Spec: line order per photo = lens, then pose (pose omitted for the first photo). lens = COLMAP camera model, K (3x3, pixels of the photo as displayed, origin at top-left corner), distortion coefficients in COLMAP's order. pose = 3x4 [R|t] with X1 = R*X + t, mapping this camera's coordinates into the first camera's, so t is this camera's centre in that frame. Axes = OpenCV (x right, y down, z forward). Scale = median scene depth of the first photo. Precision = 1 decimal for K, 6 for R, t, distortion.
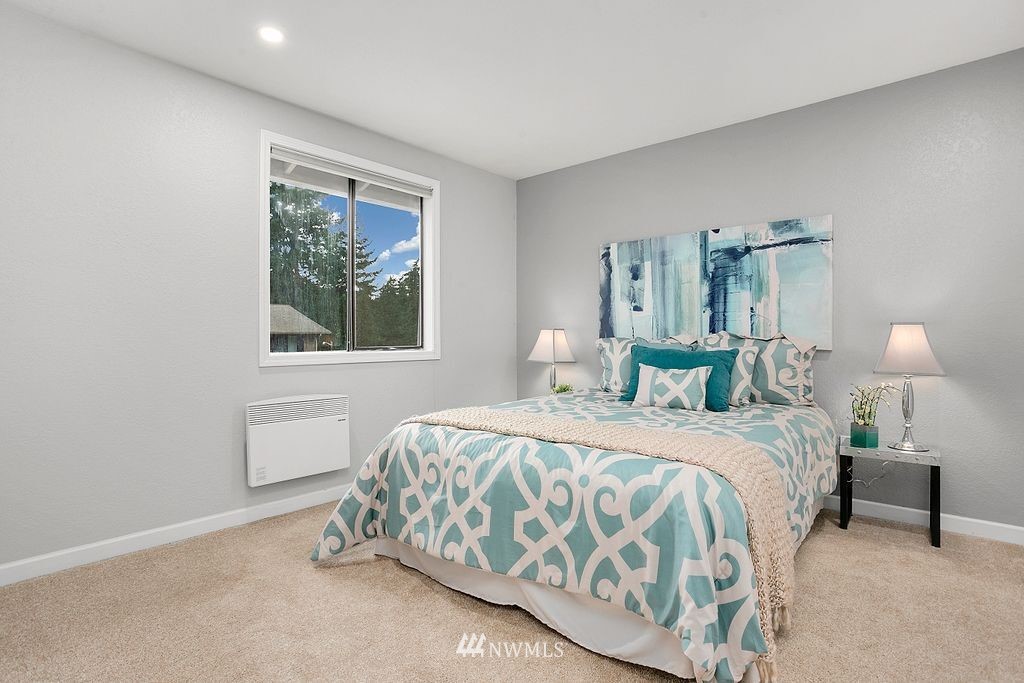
lens RADIAL K [[530.6, 0, 529.4], [0, 530.6, 342.1], [0, 0, 1]] dist [-0.074678, 0.052006]
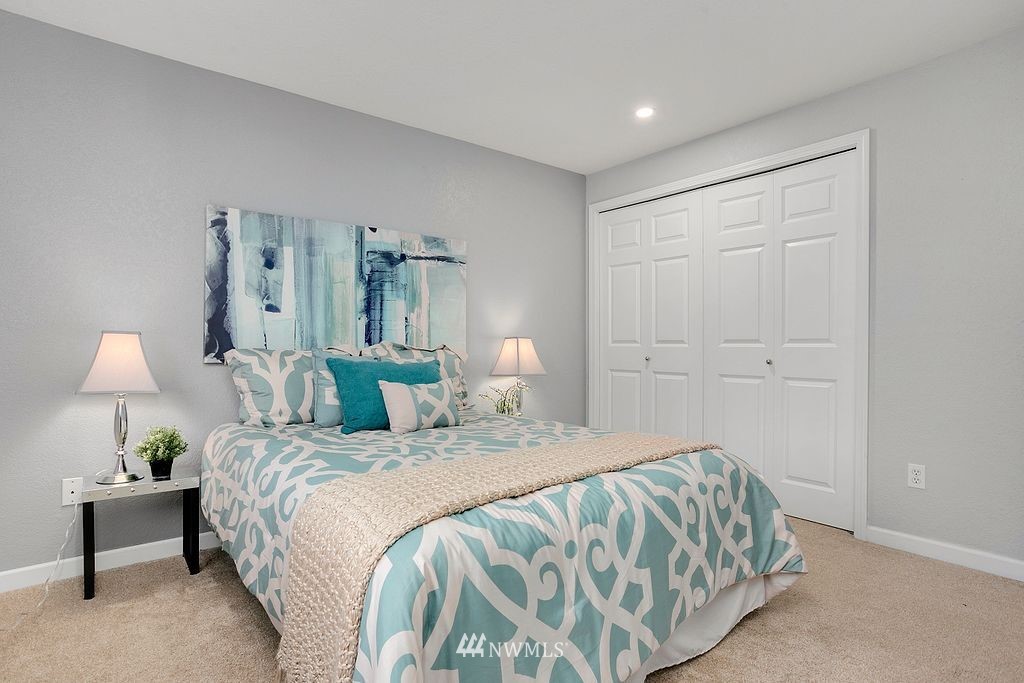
lens RADIAL K [[530.6, 0, 529.4], [0, 530.6, 342.1], [0, 0, 1]] dist [-0.074678, 0.052006]
pose [[0.174116, 0.010906, 0.984665, -0.476390], [0.008088, 0.999889, -0.012505, -0.005473], [-0.984692, 0.010141, 0.174008, 0.571658]]
